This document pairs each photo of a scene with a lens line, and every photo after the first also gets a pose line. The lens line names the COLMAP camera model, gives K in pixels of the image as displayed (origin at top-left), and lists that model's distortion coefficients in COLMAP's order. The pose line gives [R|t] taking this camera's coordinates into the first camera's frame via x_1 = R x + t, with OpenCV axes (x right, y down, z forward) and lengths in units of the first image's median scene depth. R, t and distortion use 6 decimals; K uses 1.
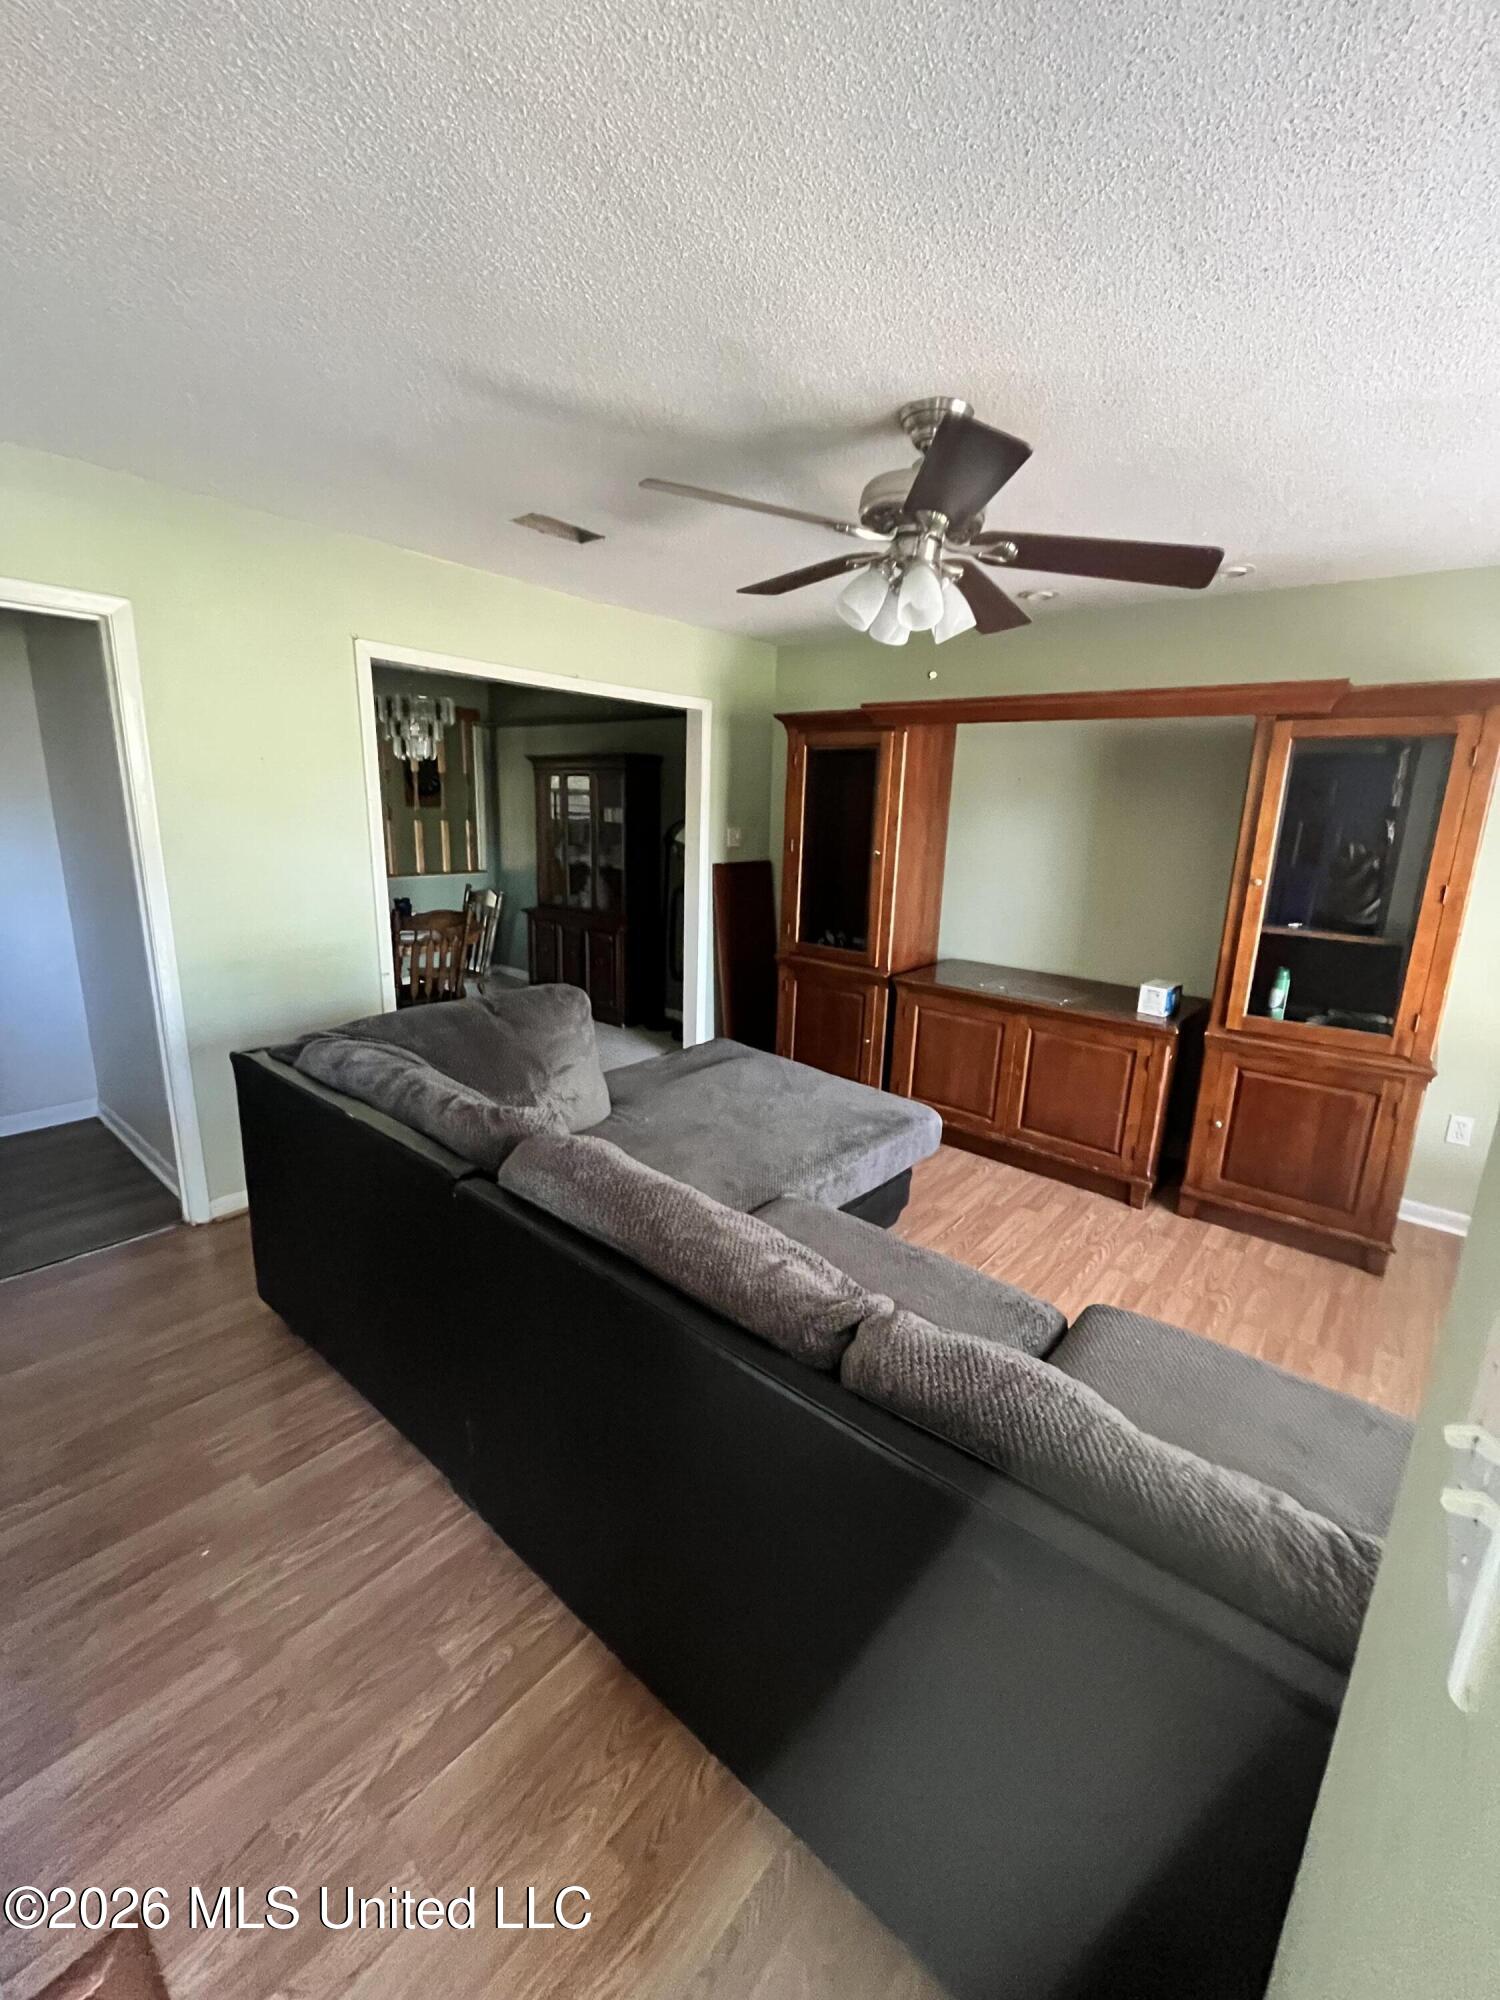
lens RADIAL K [[814.3, 0, 755.0], [0, 814.3, 995.0], [0, 0, 1]] dist [0.003033, 0.000350]
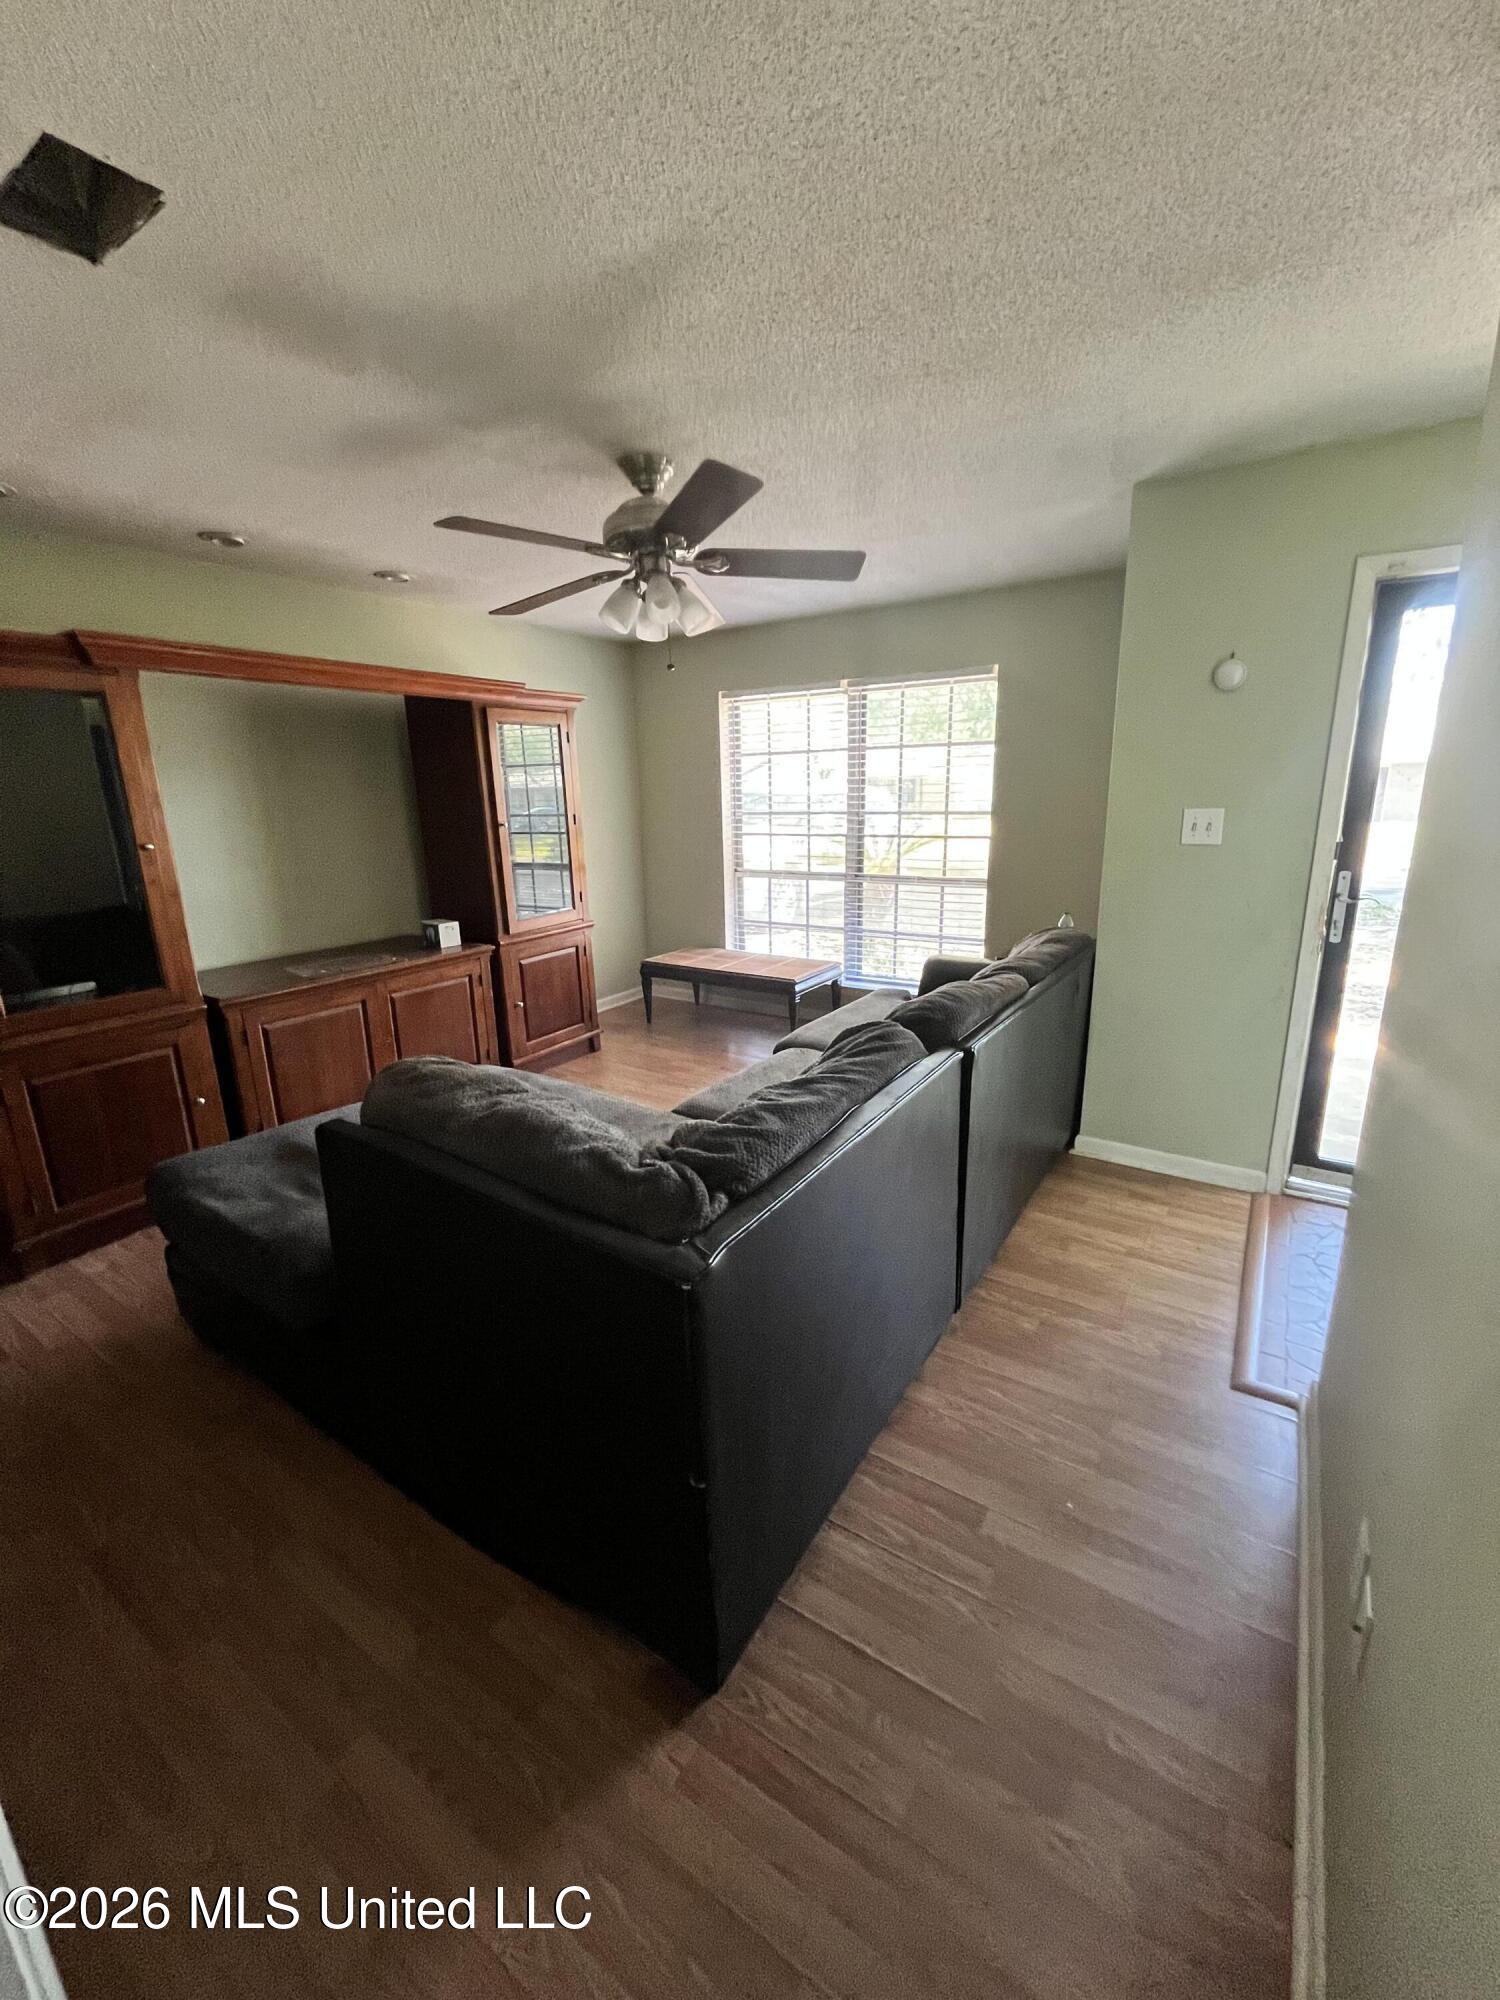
lens RADIAL K [[814.3, 0, 745.0], [0, 814.3, 996.4], [0, 0, 1]] dist [0.003033, 0.000350]
pose [[-0.114626, -0.270814, 0.955783, -0.792687], [0.250313, 0.923207, 0.291604, -0.161074], [-0.961355, 0.272670, -0.038035, 0.699575]]
